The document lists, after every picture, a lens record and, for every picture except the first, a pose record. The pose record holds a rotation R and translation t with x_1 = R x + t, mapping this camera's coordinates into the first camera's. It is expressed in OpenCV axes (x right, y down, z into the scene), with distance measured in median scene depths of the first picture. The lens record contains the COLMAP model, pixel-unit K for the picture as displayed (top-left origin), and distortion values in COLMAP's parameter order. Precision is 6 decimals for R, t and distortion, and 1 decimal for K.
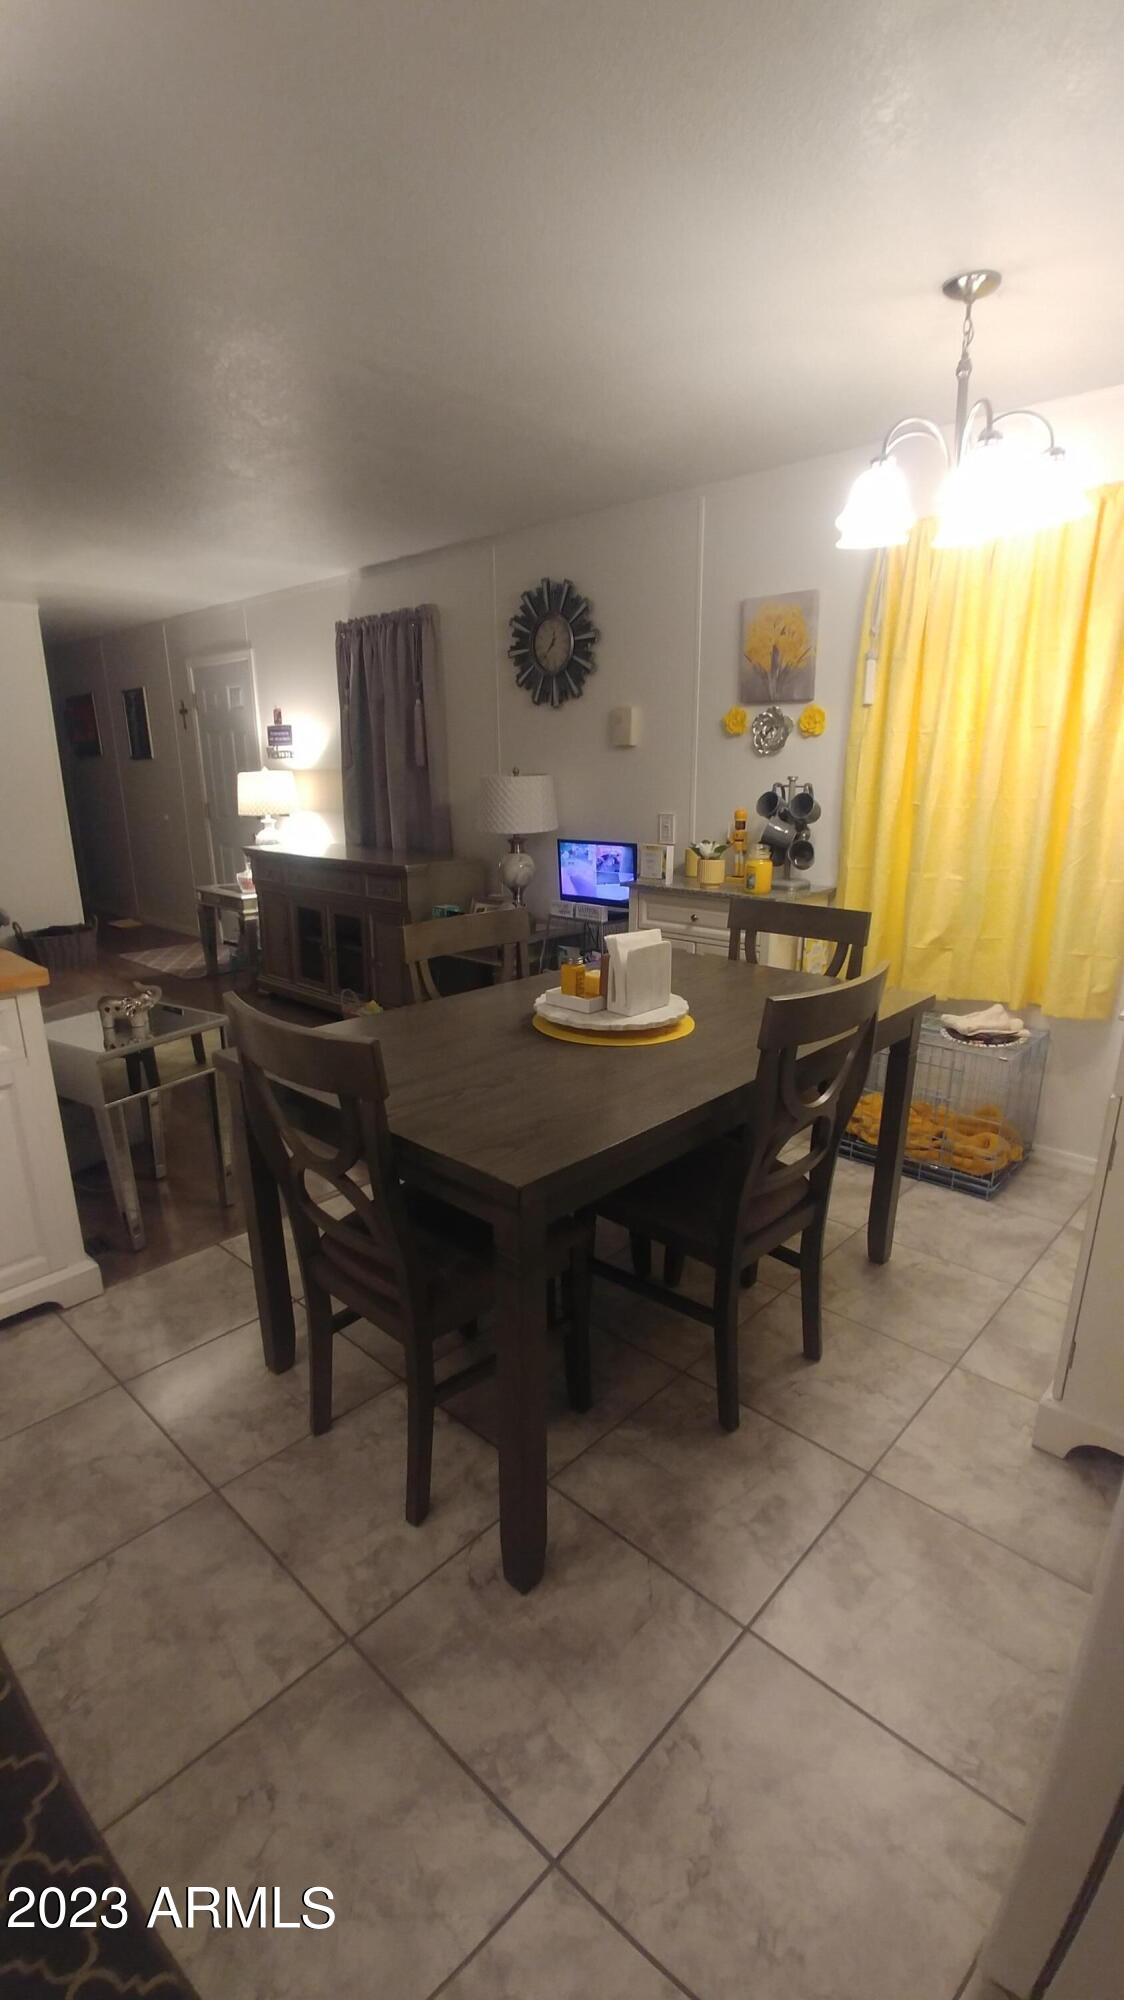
lens RADIAL K [[901.2, 0, 561.0], [0, 901.2, 1015.7], [0, 0, 1]] dist [-0.001092, -0.014827]
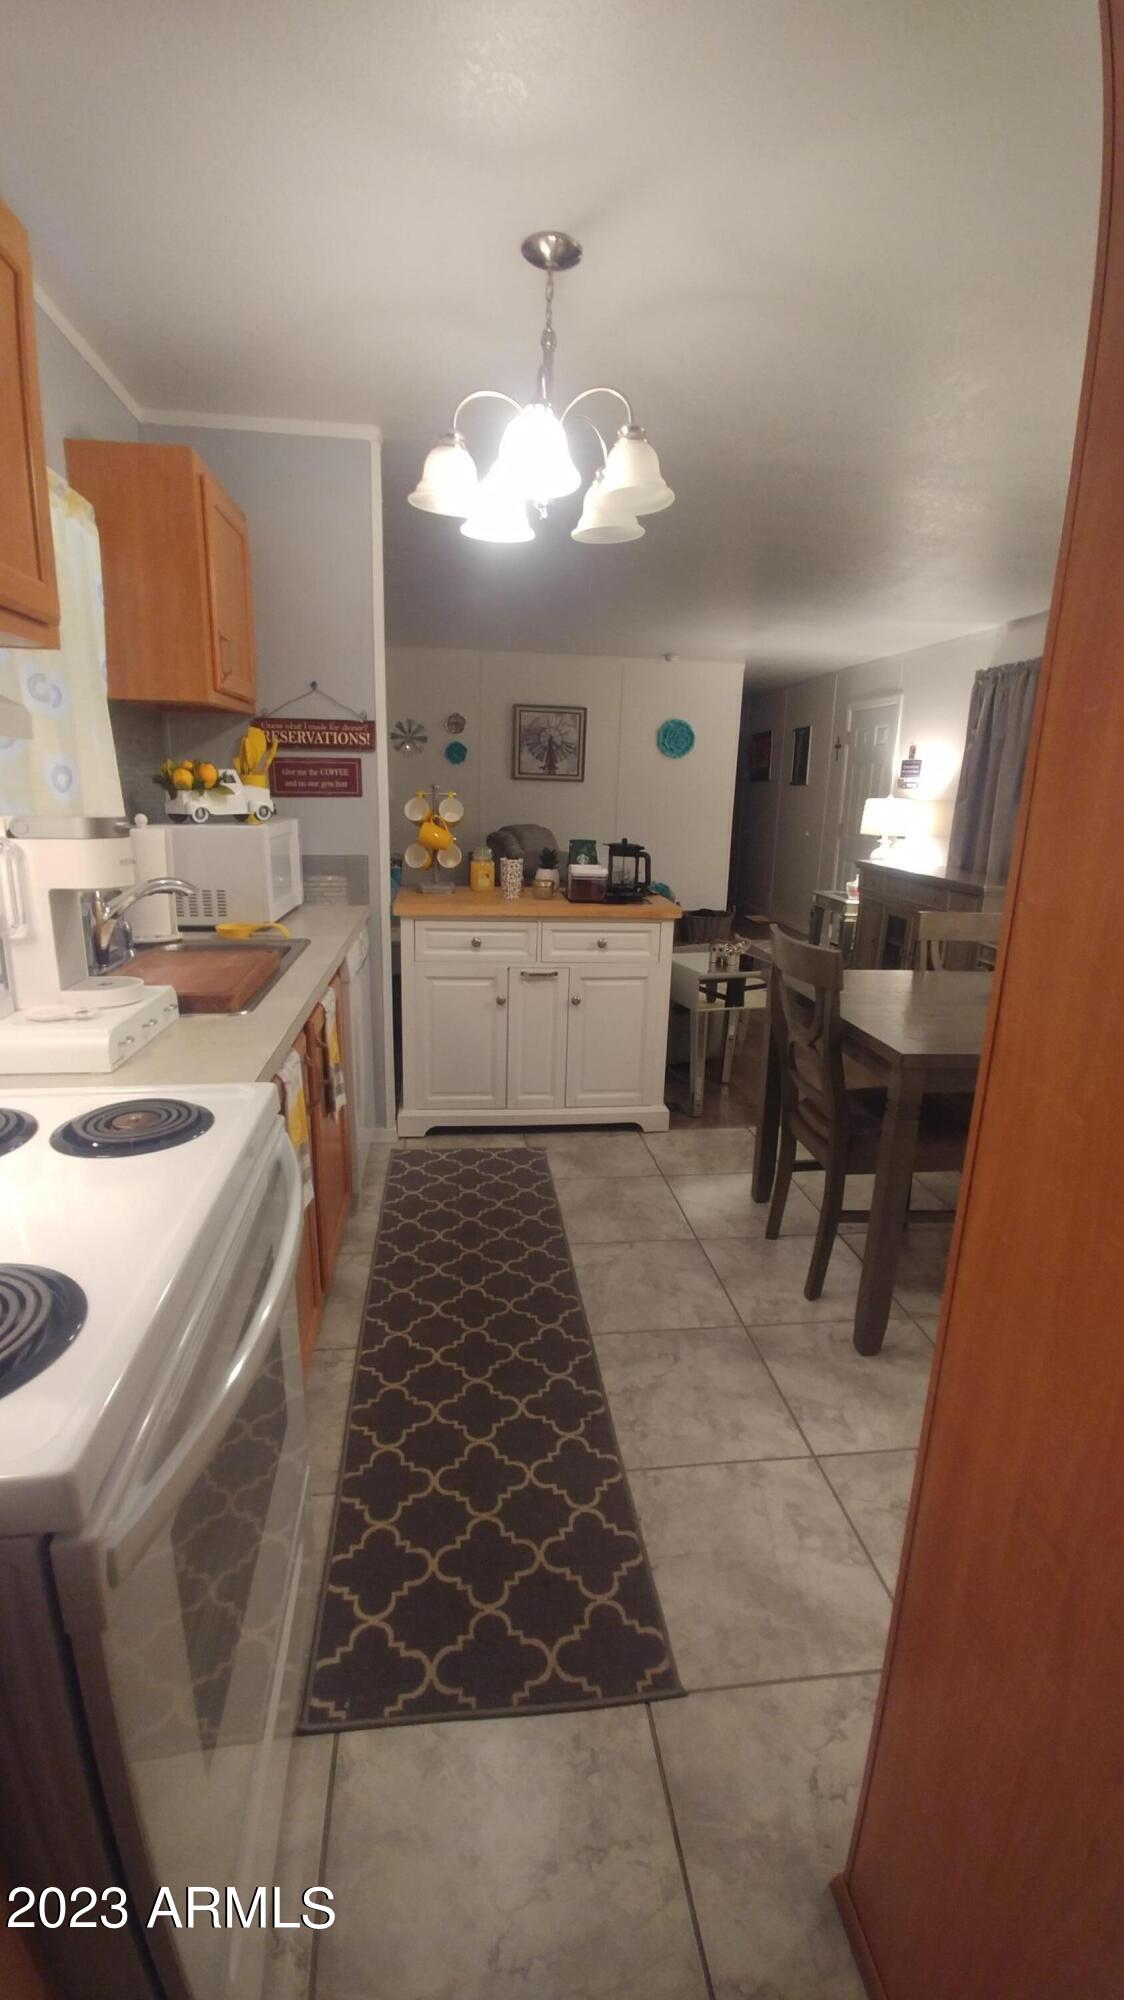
lens RADIAL K [[883.0, 0, 566.7], [0, 883.0, 1006.8], [0, 0, 1]] dist [-0.058012, 0.047487]
pose [[0.771022, 0.188547, -0.608255, 0.095343], [-0.210736, 0.976891, 0.035689, 0.041977], [0.600928, 0.100664, 0.792939, -0.125919]]
